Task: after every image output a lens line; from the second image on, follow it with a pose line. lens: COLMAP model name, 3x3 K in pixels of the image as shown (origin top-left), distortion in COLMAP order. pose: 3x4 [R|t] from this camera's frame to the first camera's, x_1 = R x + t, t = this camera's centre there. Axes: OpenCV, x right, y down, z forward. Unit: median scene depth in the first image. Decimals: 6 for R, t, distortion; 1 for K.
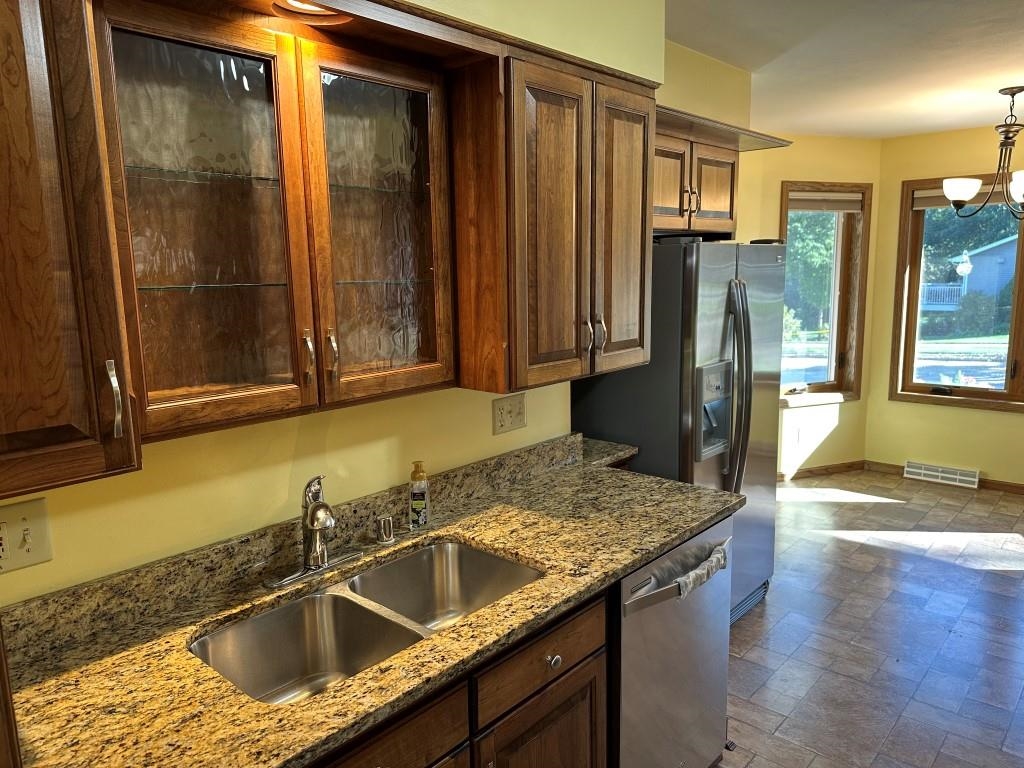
lens RADIAL K [[707.0, 0, 505.5], [0, 707.0, 376.3], [0, 0, 1]] dist [0.177360, -0.264516]
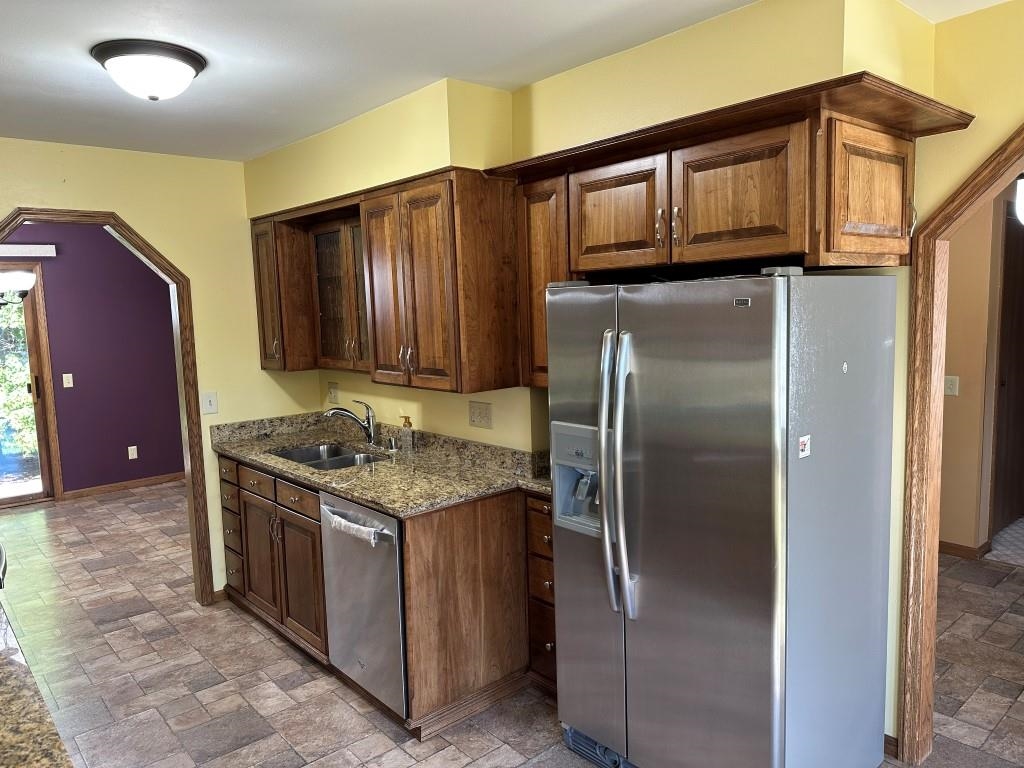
lens RADIAL K [[710.0, 0, 503.2], [0, 710.0, 380.2], [0, 0, 1]] dist [0.114790, -0.156210]
pose [[-0.116223, 0.136913, -0.983741, 1.481017], [-0.111791, 0.982356, 0.149928, -0.246910], [0.986912, 0.127399, -0.098867, 1.290085]]
